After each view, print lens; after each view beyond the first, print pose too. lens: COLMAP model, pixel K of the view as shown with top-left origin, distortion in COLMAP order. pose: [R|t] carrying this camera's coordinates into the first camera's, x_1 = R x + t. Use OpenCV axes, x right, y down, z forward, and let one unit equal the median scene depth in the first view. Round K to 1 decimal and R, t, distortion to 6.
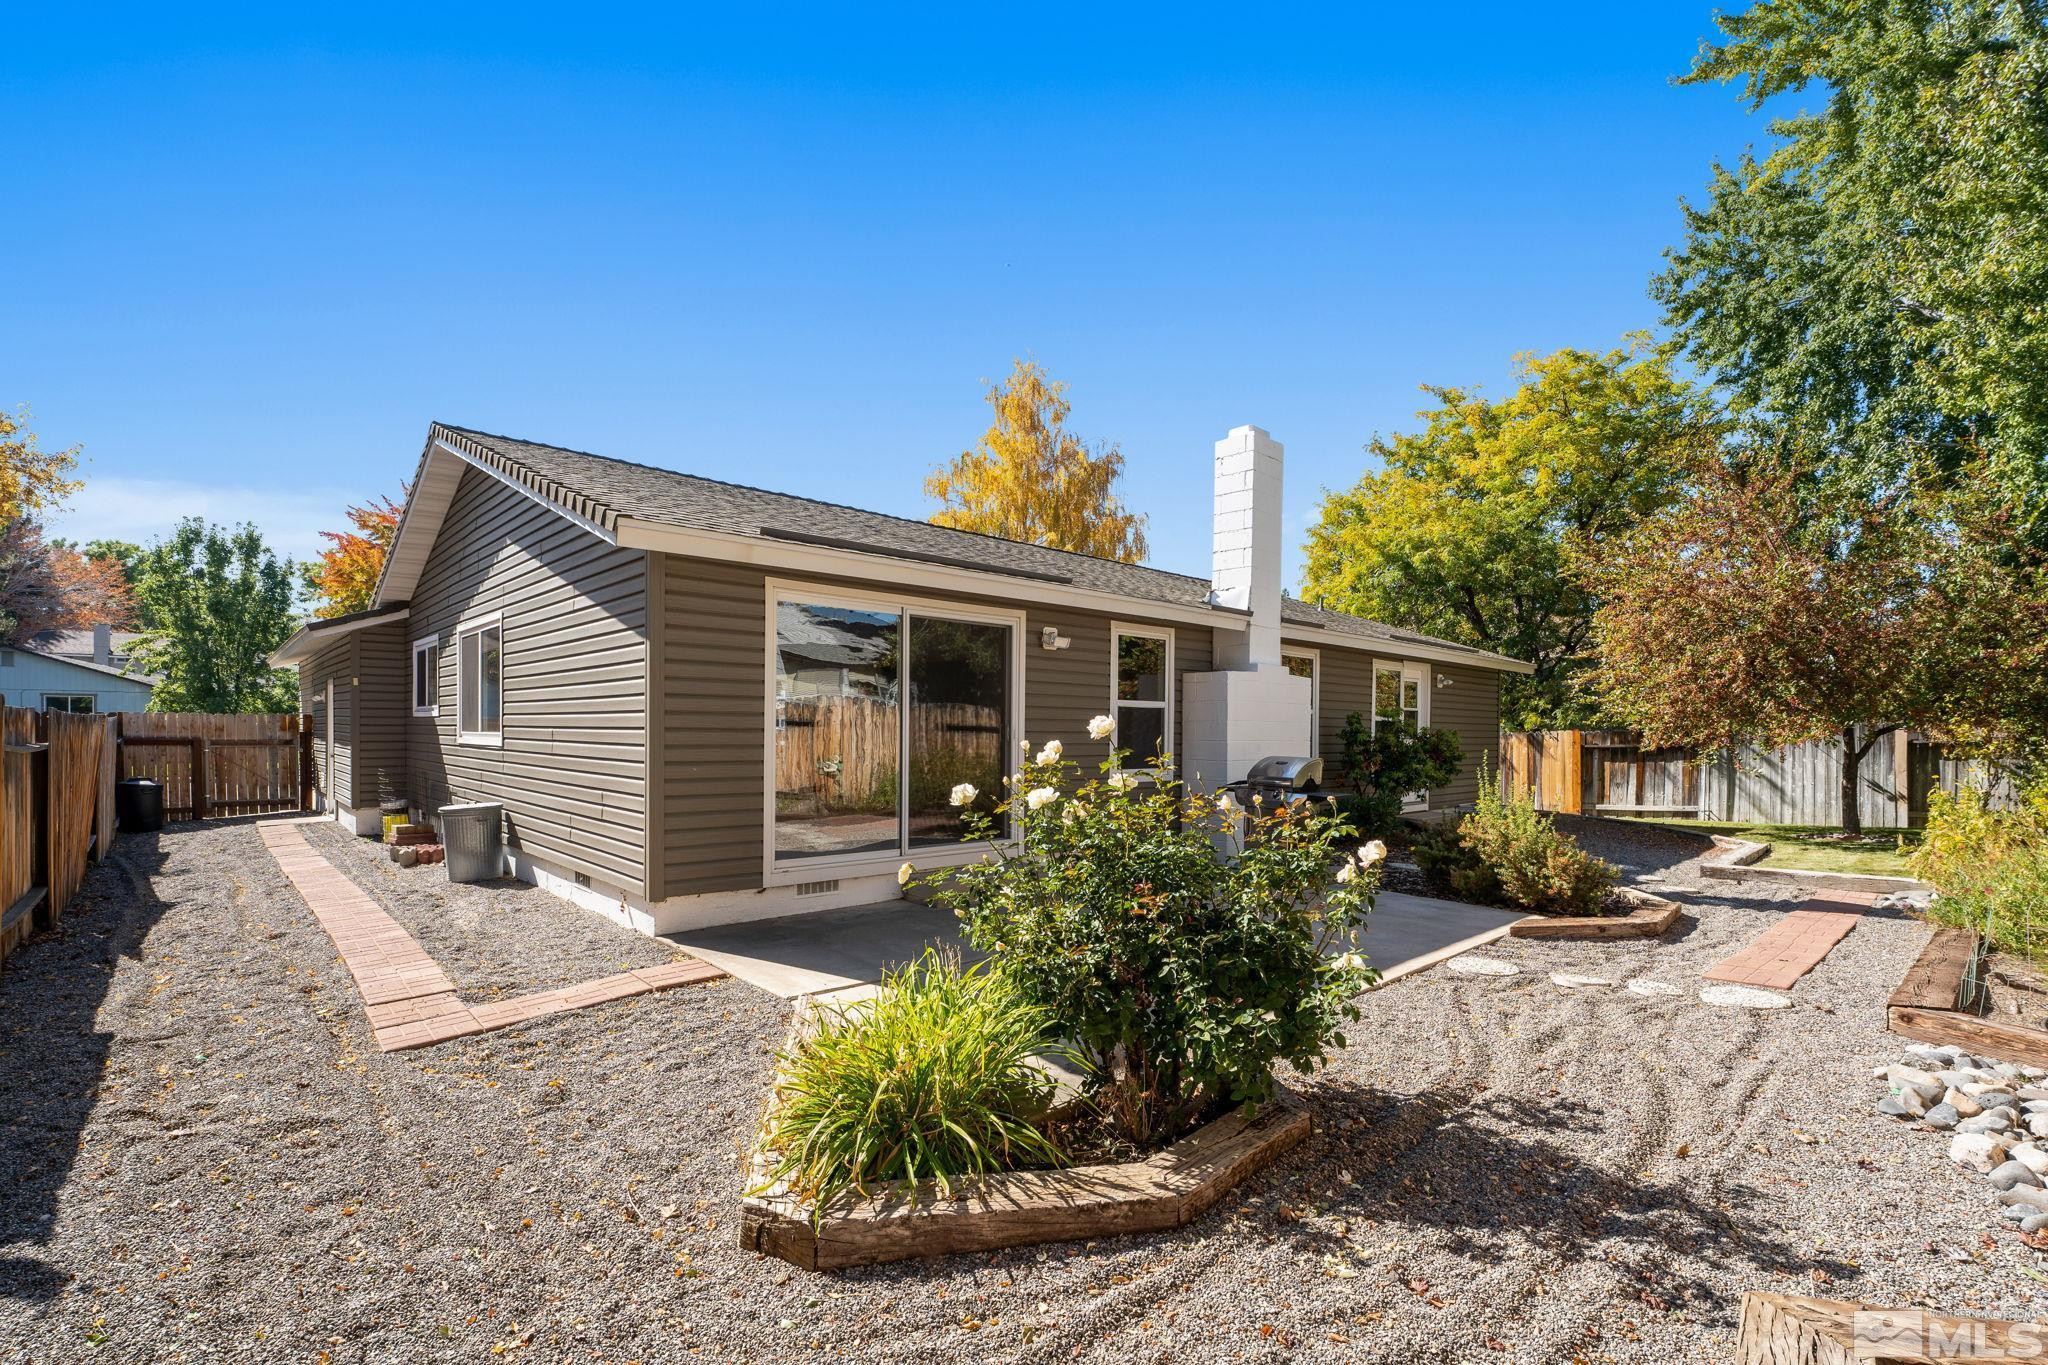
lens RADIAL K [[911.9, 0, 1023.1], [0, 911.9, 745.3], [0, 0, 1]] dist [0.000219, 0.000016]
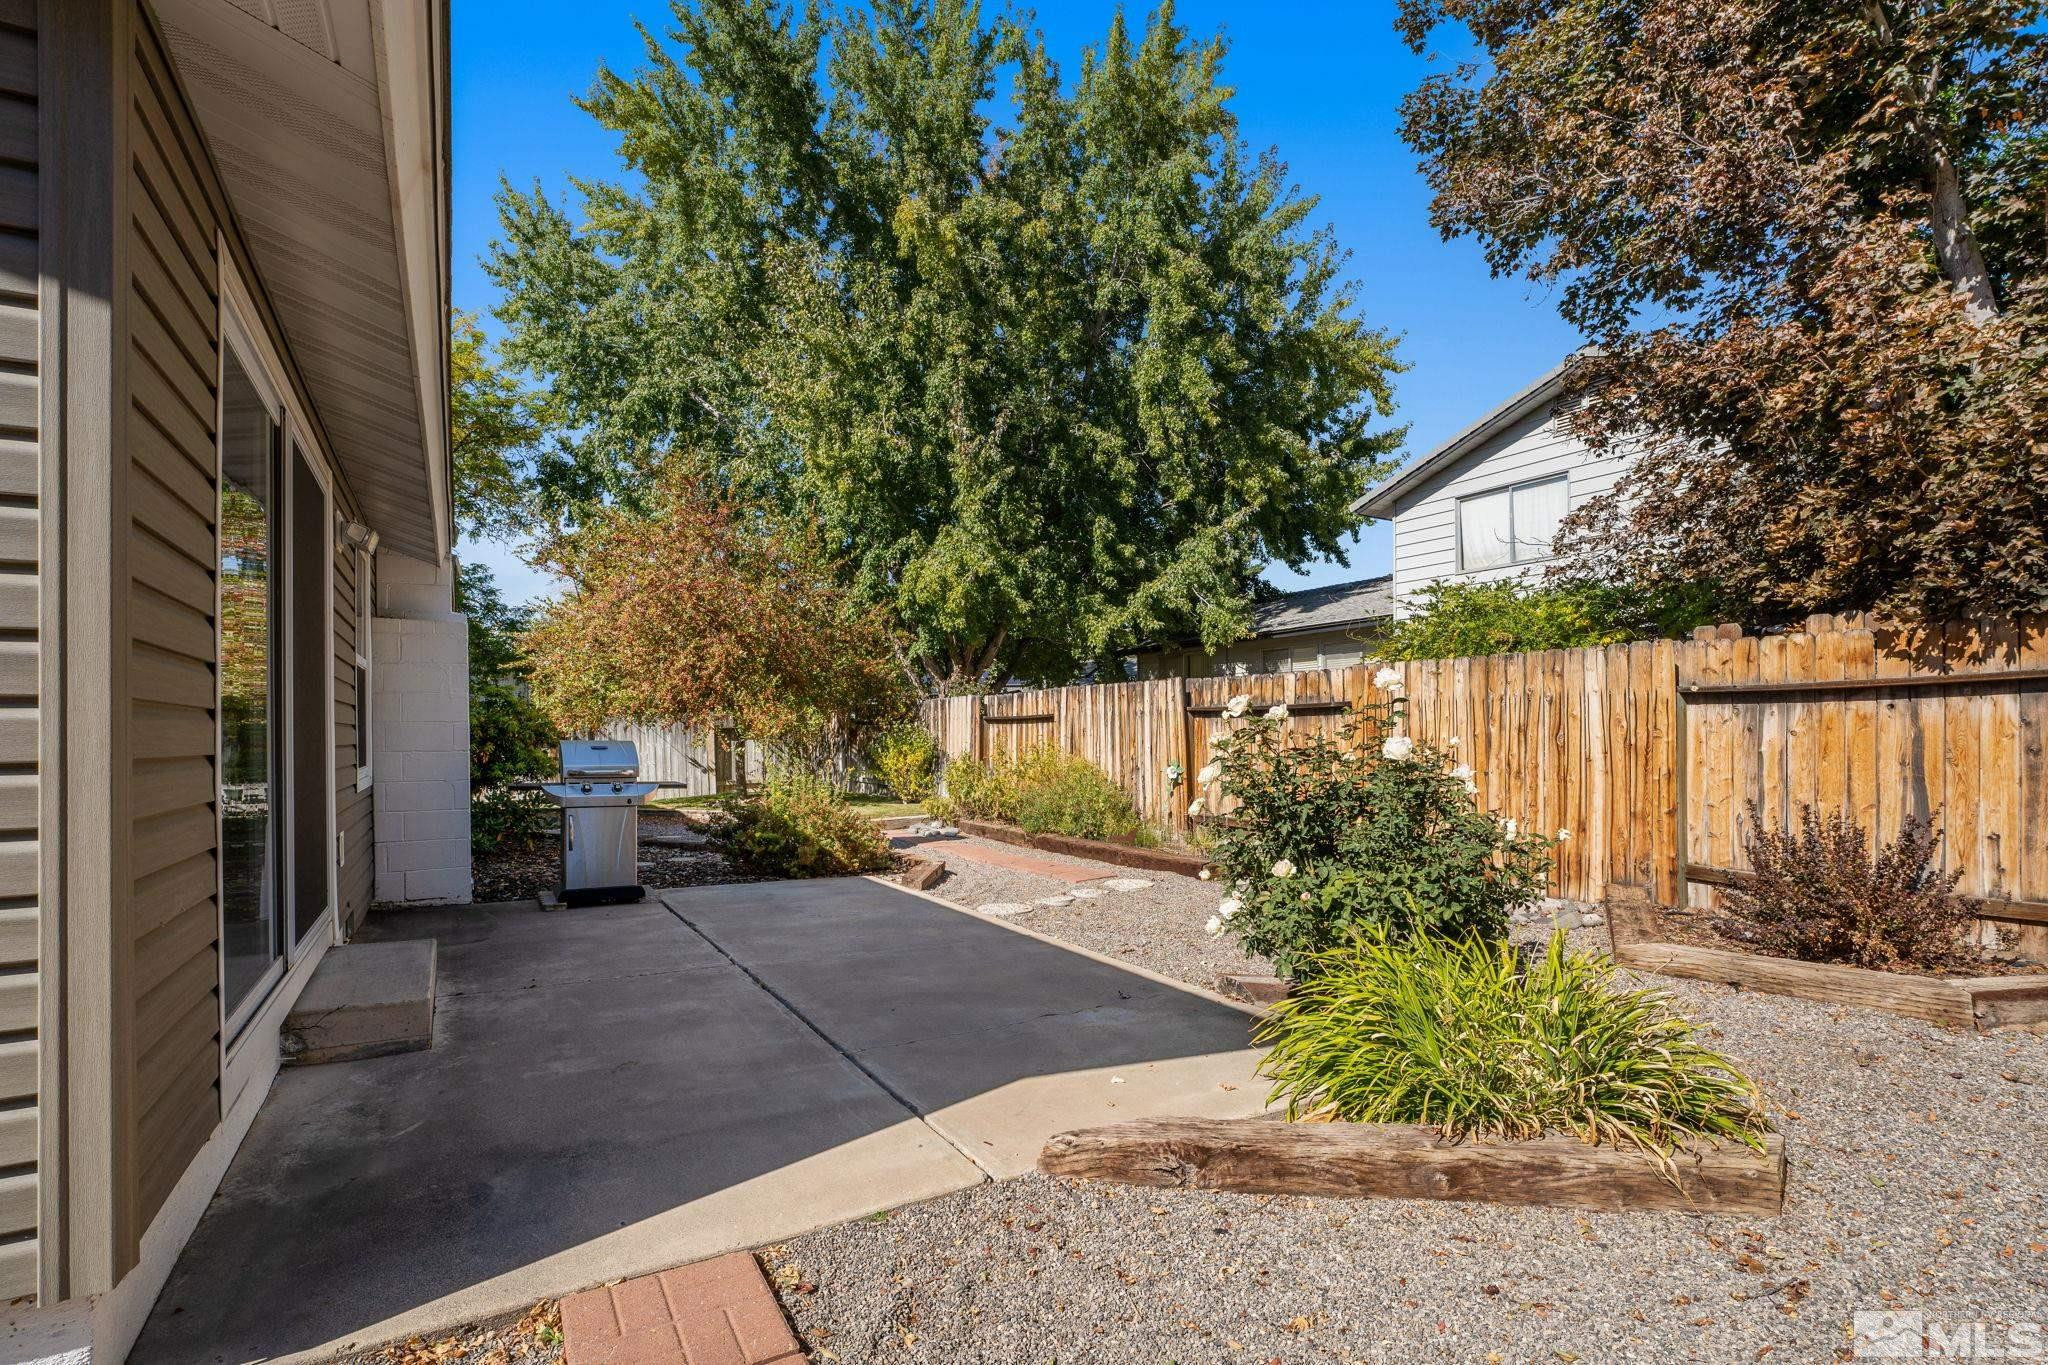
lens RADIAL K [[969.9, 0, 1019.6], [0, 969.9, 734.6], [0, 0, 1]] dist [0.000551, 0.000028]
pose [[0.223701, -0.012746, 0.974574, -0.566442], [0.009426, 0.999896, 0.010914, -0.008044], [-0.974612, 0.006745, 0.223798, 0.539820]]
